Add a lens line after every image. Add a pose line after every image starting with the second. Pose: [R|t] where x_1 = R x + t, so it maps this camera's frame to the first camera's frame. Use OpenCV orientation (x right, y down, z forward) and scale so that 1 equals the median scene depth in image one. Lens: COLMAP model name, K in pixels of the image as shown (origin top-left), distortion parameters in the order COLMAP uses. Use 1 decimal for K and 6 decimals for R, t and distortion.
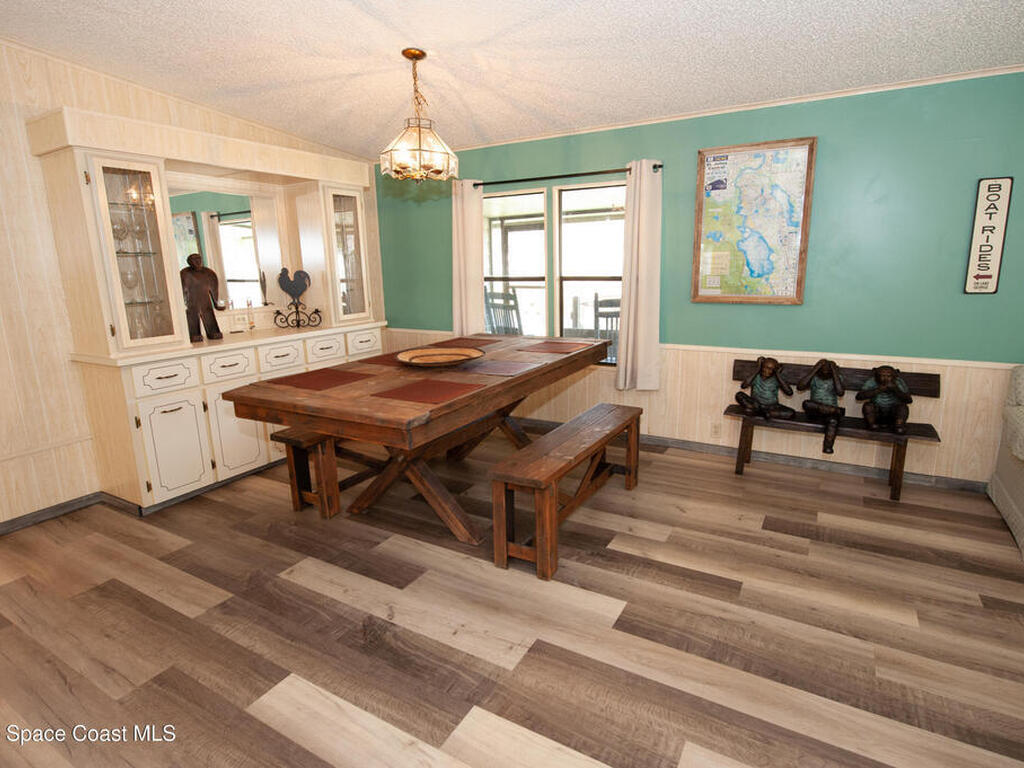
lens RADIAL K [[551.8, 0, 510.3], [0, 551.8, 380.3], [0, 0, 1]] dist [-0.003358, -0.000711]
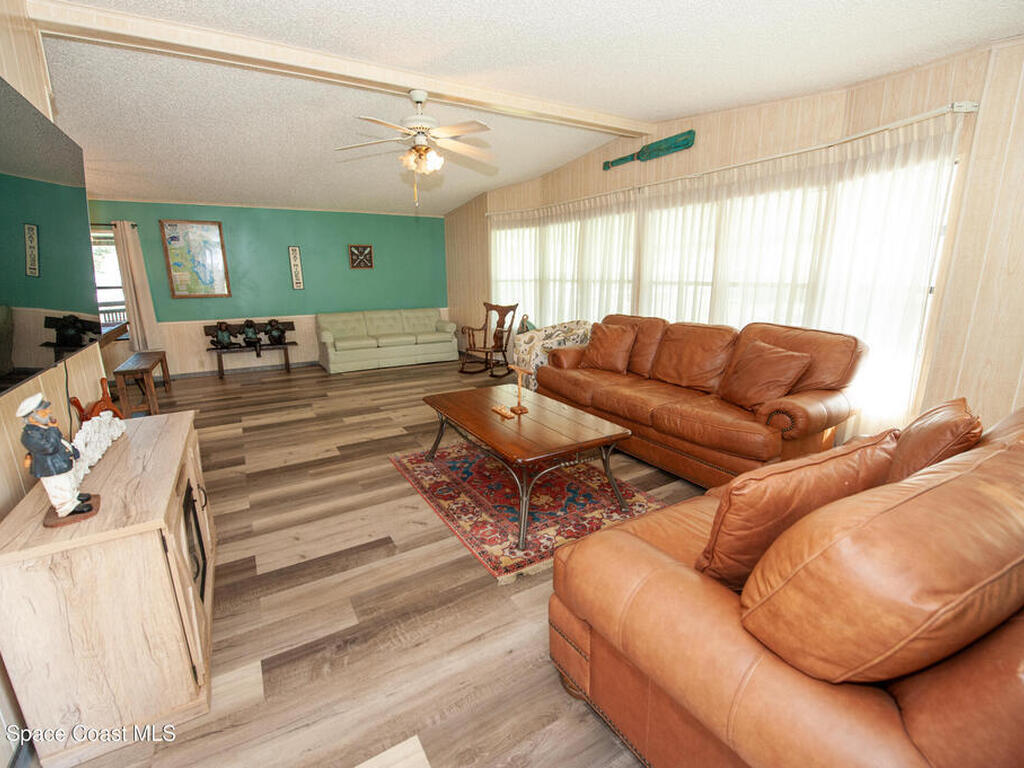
lens RADIAL K [[459.2, 0, 517.4], [0, 459.2, 384.2], [0, 0, 1]] dist [-0.019593, -0.000459]
pose [[0.475439, -0.189444, 0.859110, -0.579094], [0.182115, 0.976580, 0.114564, 0.211069], [-0.860693, 0.101988, 0.498805, -0.888609]]
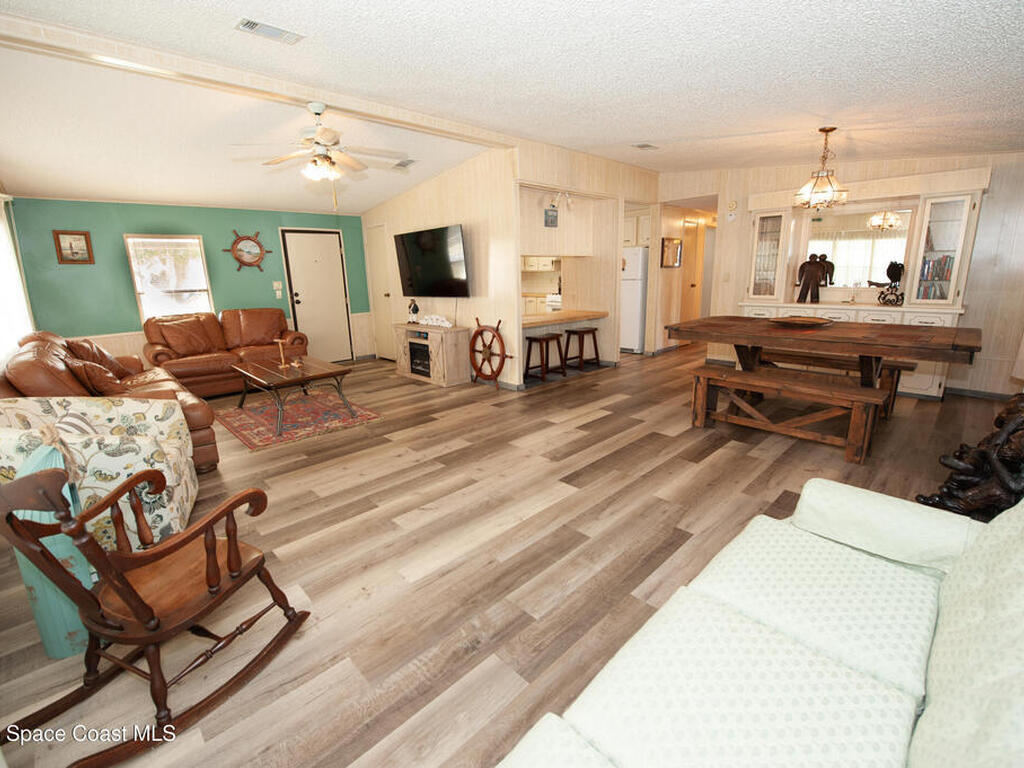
lens RADIAL K [[459.2, 0, 517.4], [0, 459.2, 384.2], [0, 0, 1]] dist [-0.019593, -0.000459]
pose [[-0.263784, 0.253119, -0.930779, 1.284783], [-0.169484, 0.937781, 0.303056, -0.125560], [0.949575, 0.237694, -0.204472, 0.523238]]
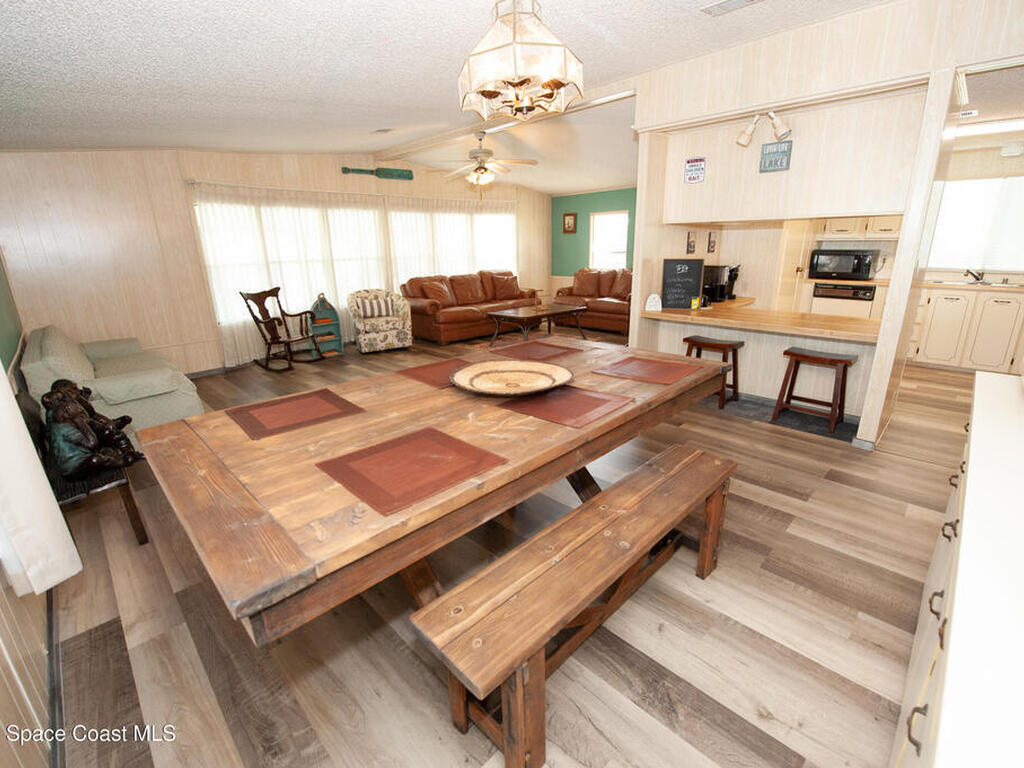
lens RADIAL K [[459.2, 0, 517.4], [0, 459.2, 384.2], [0, 0, 1]] dist [-0.019593, -0.000459]
pose [[-0.966817, -0.031908, 0.253469, -0.271080], [0.094460, 0.877206, 0.470730, -0.302686], [-0.237364, 0.479052, -0.845084, 1.432911]]
